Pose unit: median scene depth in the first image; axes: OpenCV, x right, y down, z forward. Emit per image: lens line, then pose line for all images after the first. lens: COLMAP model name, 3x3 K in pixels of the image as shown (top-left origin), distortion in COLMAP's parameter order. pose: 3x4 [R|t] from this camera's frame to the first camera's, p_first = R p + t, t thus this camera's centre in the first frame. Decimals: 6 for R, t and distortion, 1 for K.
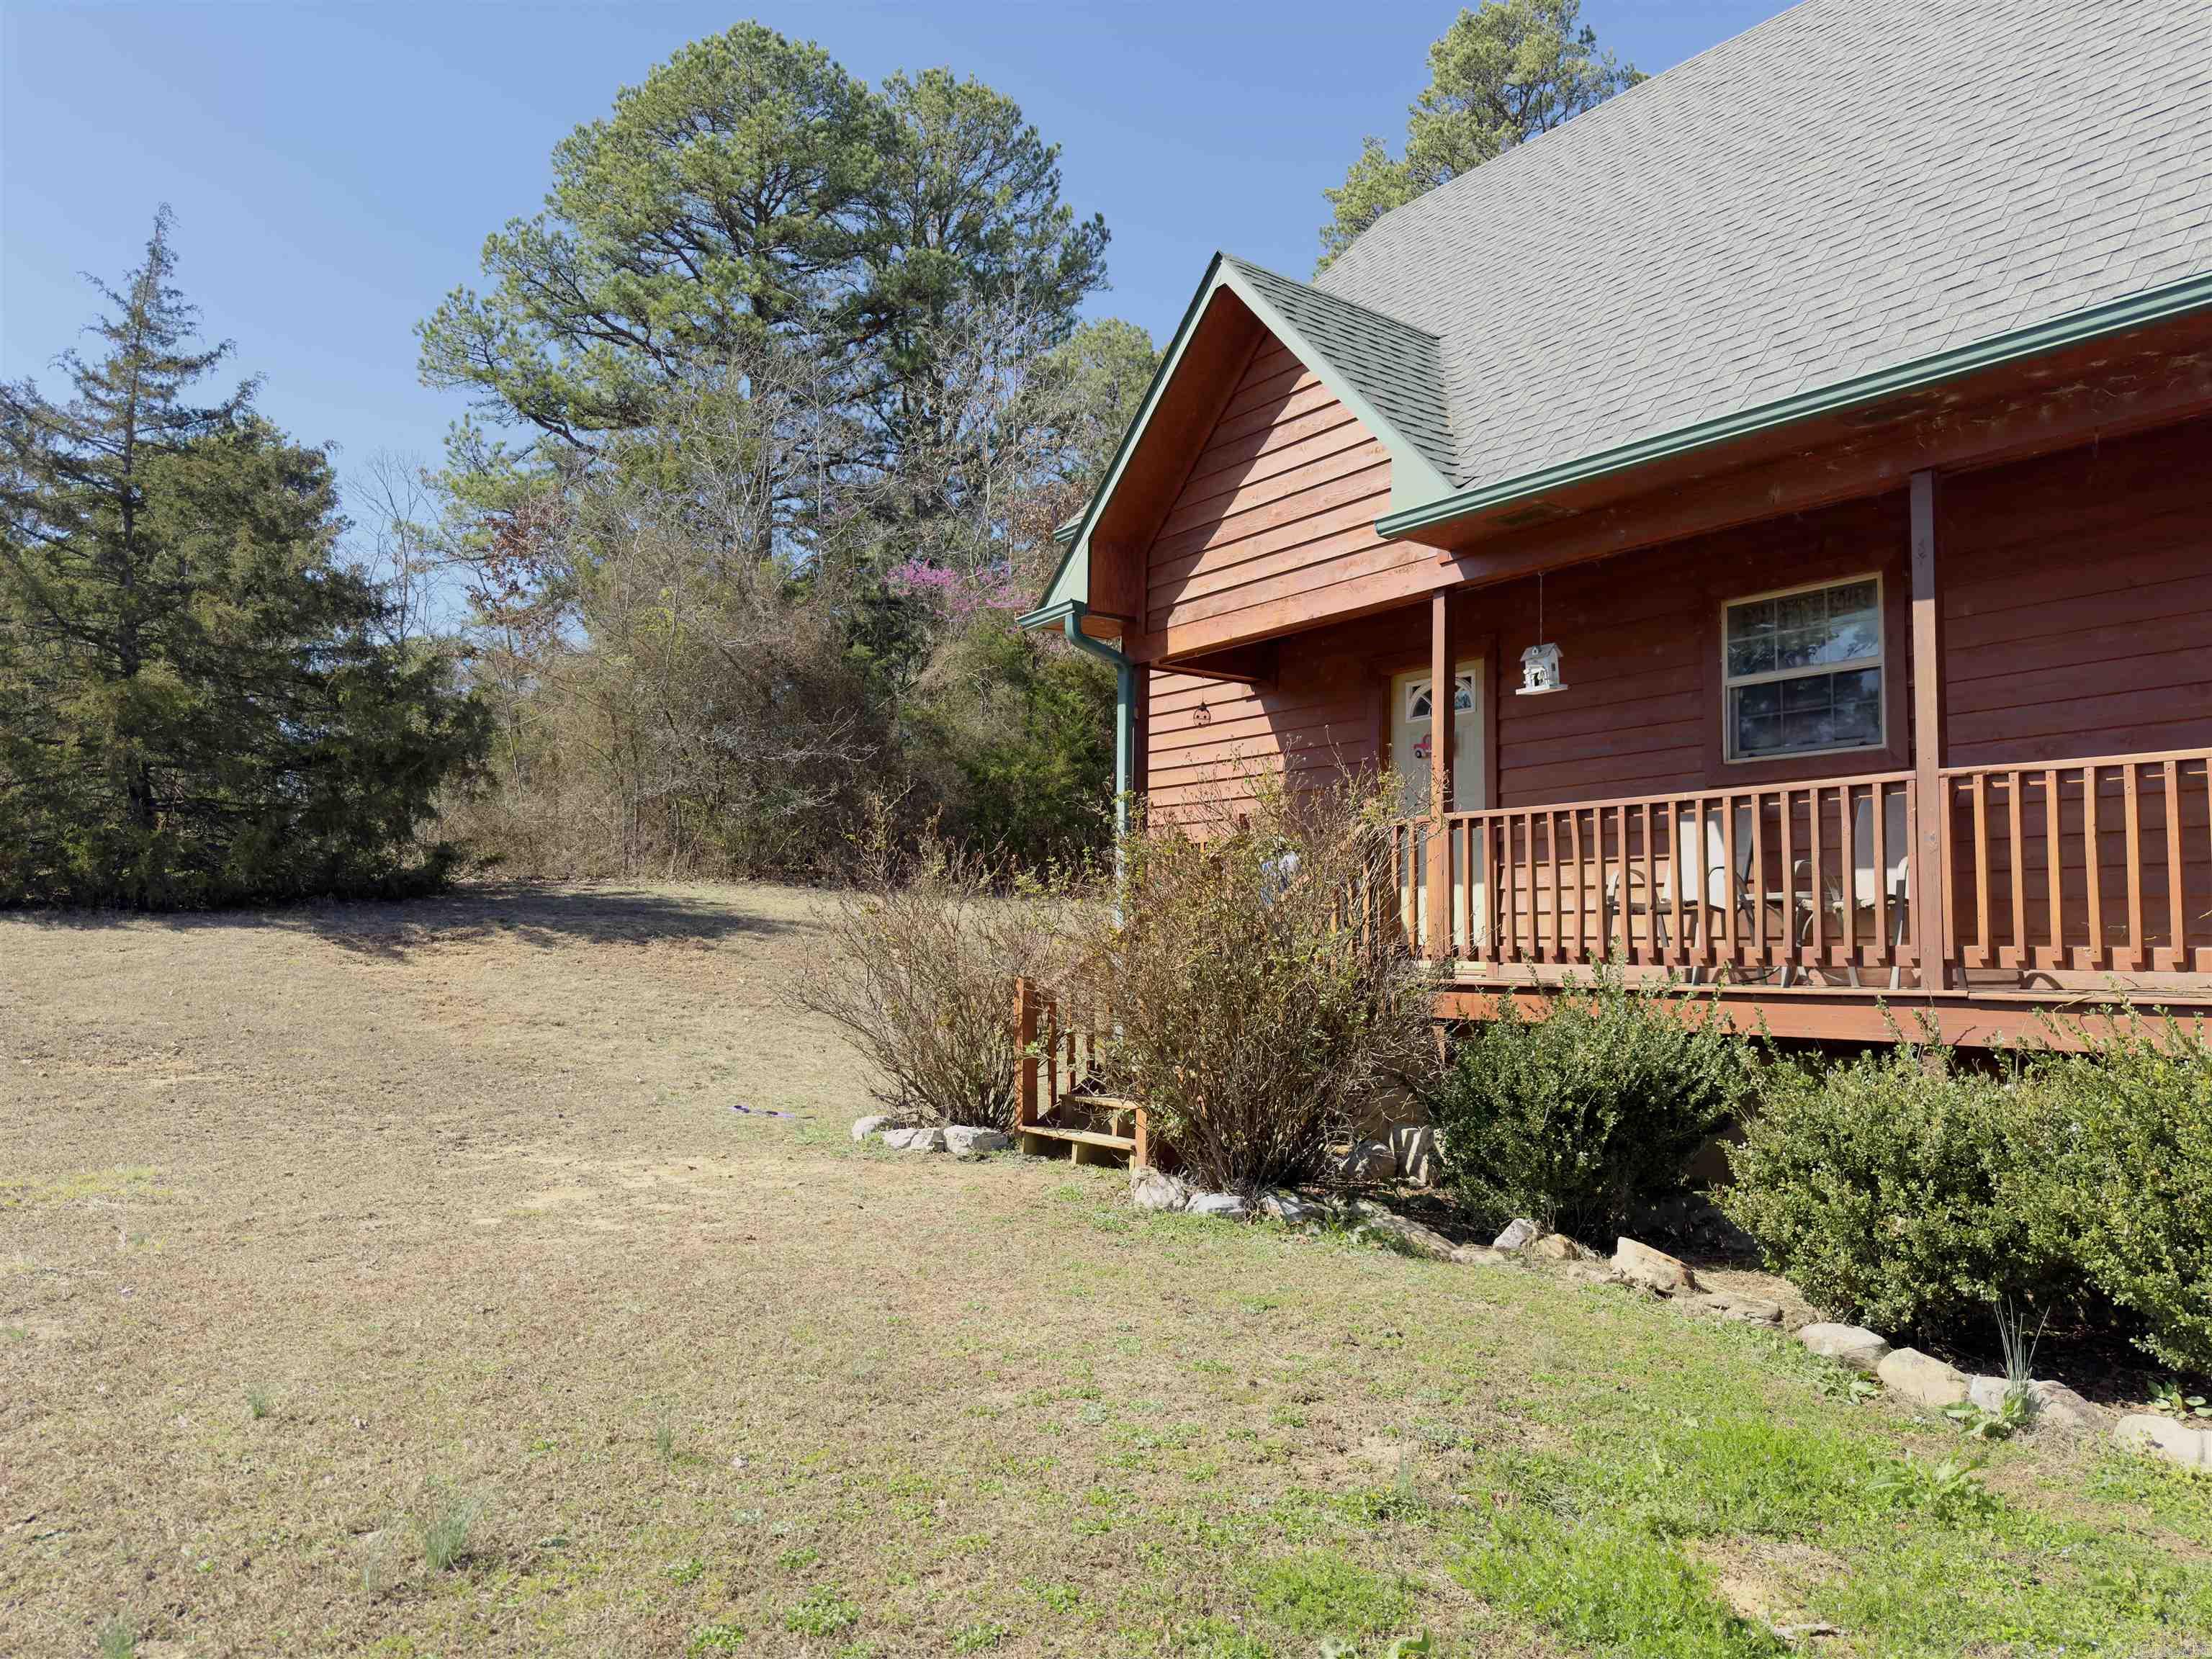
lens RADIAL K [[1556.9, 0, 1102.1], [0, 1556.9, 839.0], [0, 0, 1]] dist [0.075609, -0.089734]
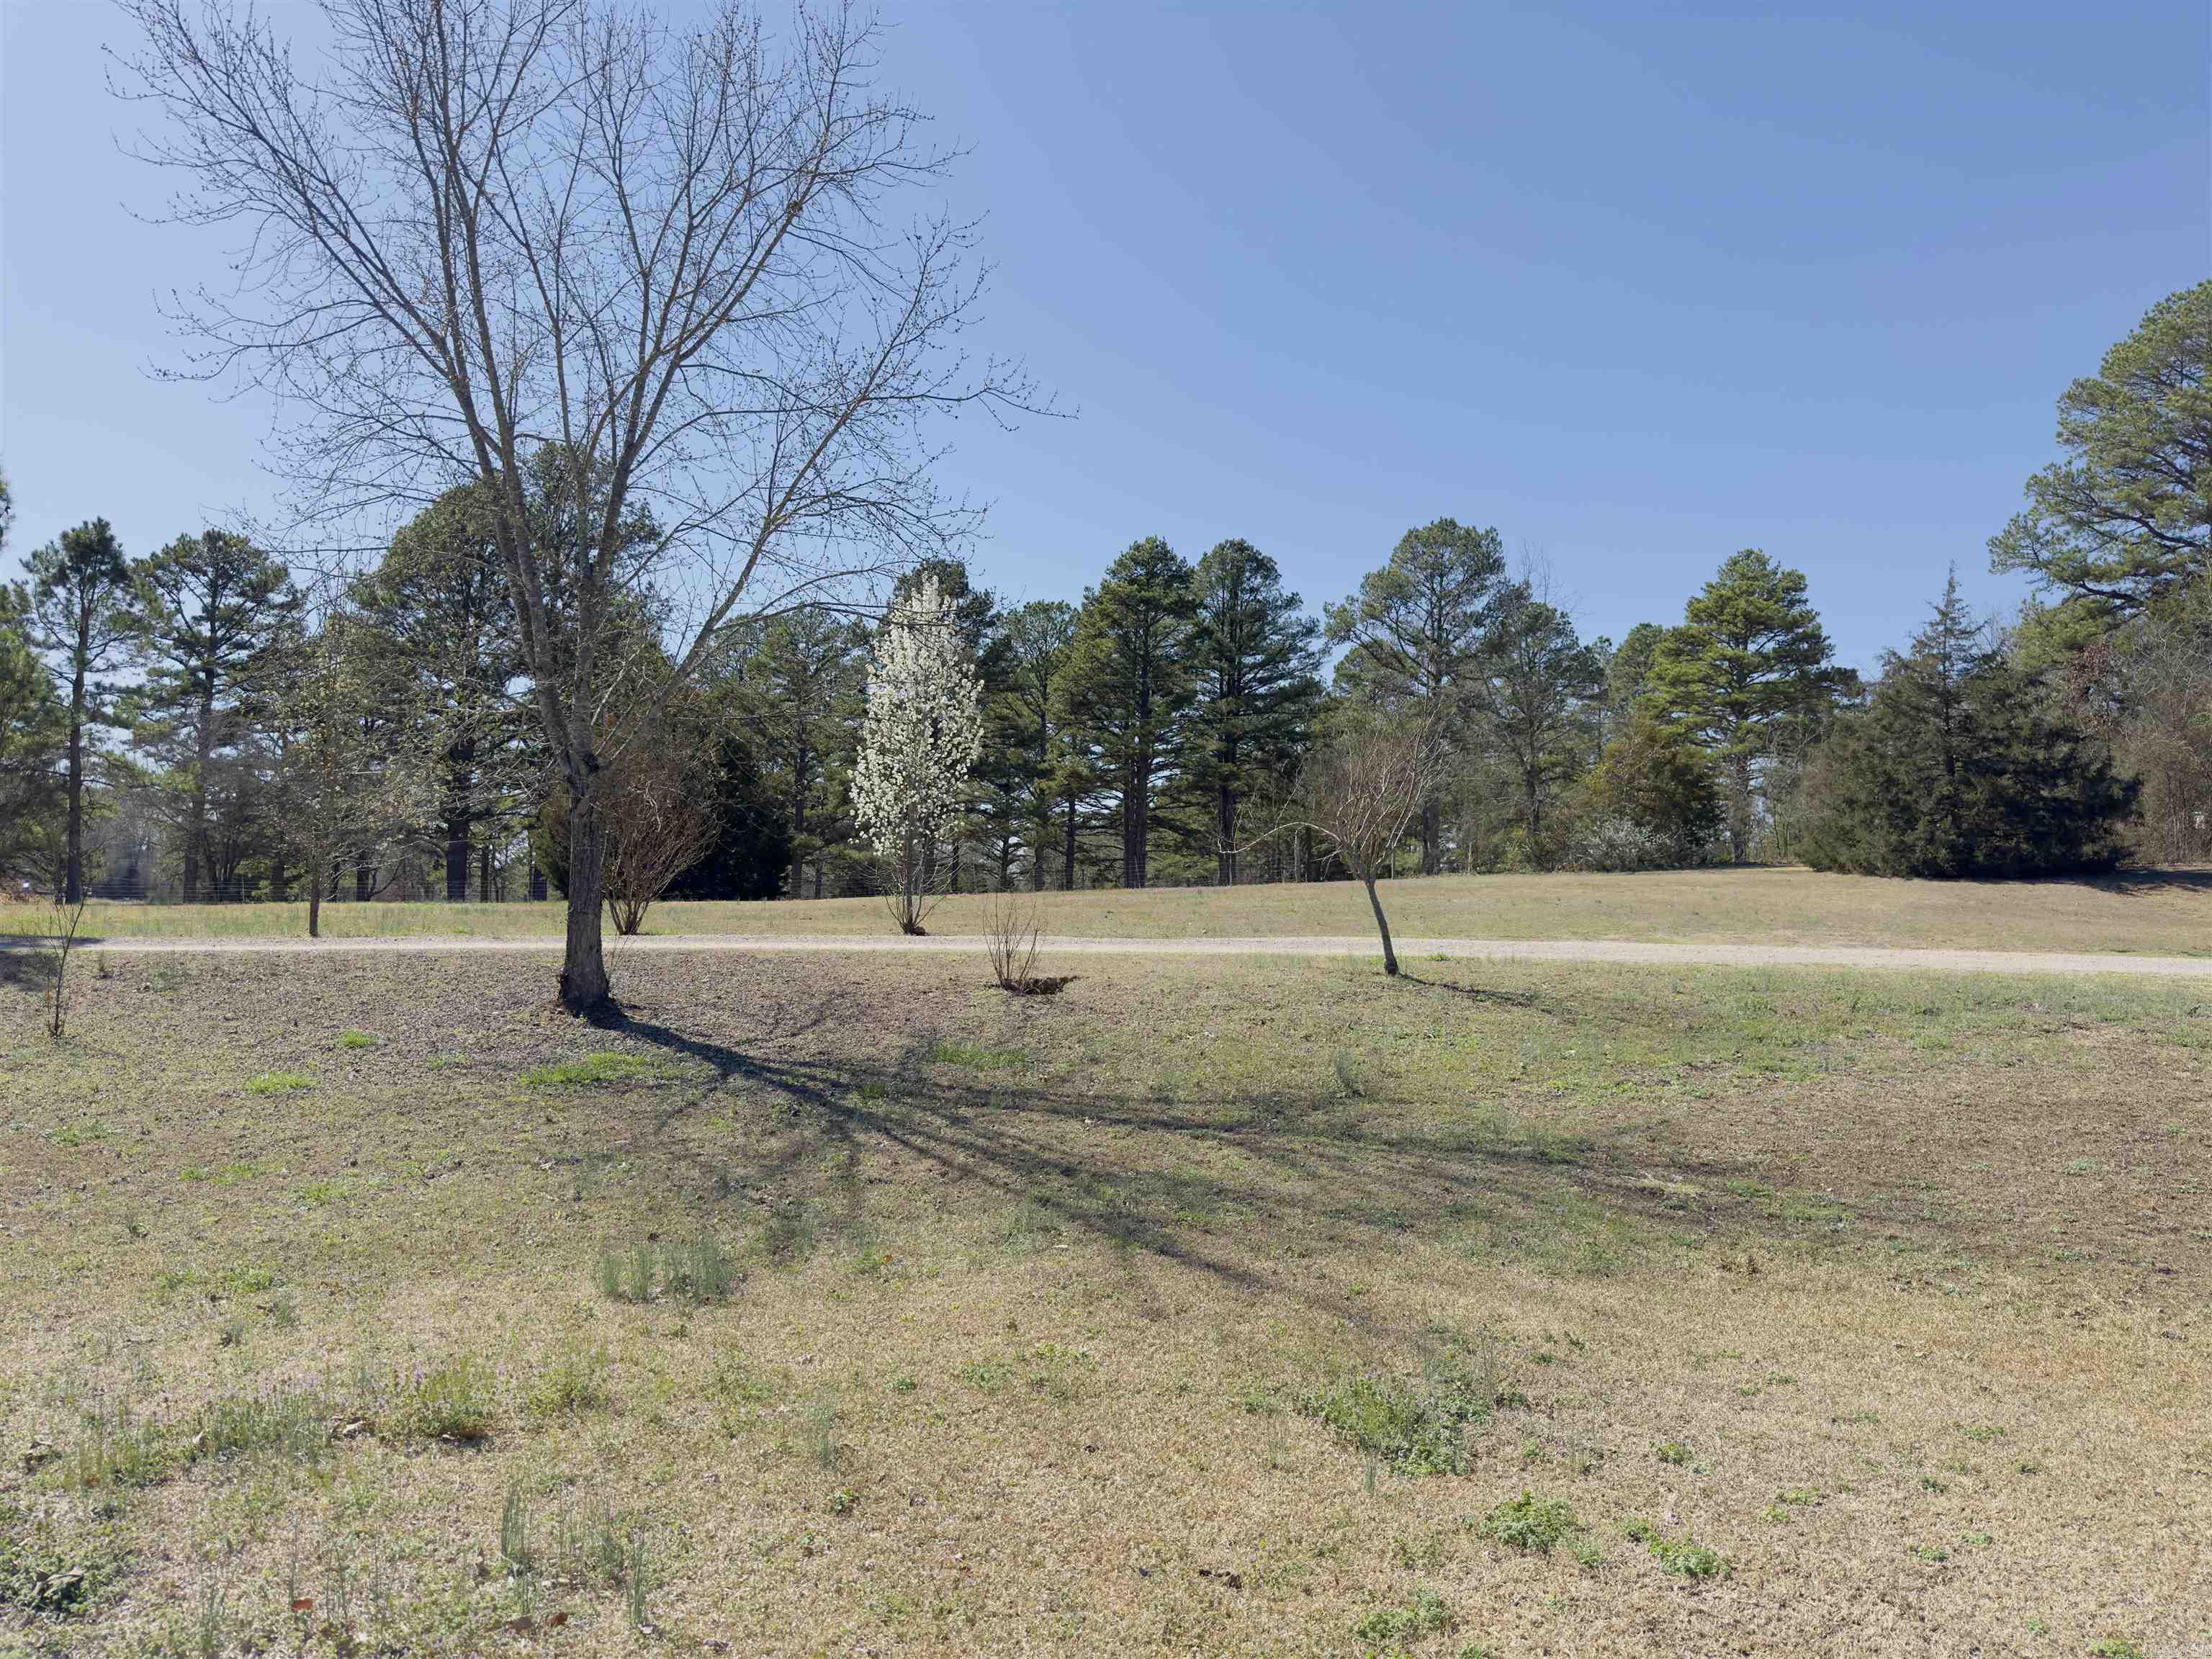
lens RADIAL K [[1556.9, 0, 1102.1], [0, 1556.9, 839.0], [0, 0, 1]] dist [0.075609, -0.089734]
pose [[0.727104, -0.023645, -0.686120, 0.045623], [0.026805, 0.999622, -0.006042, -0.026401], [0.686004, -0.013998, 0.727463, -1.277334]]
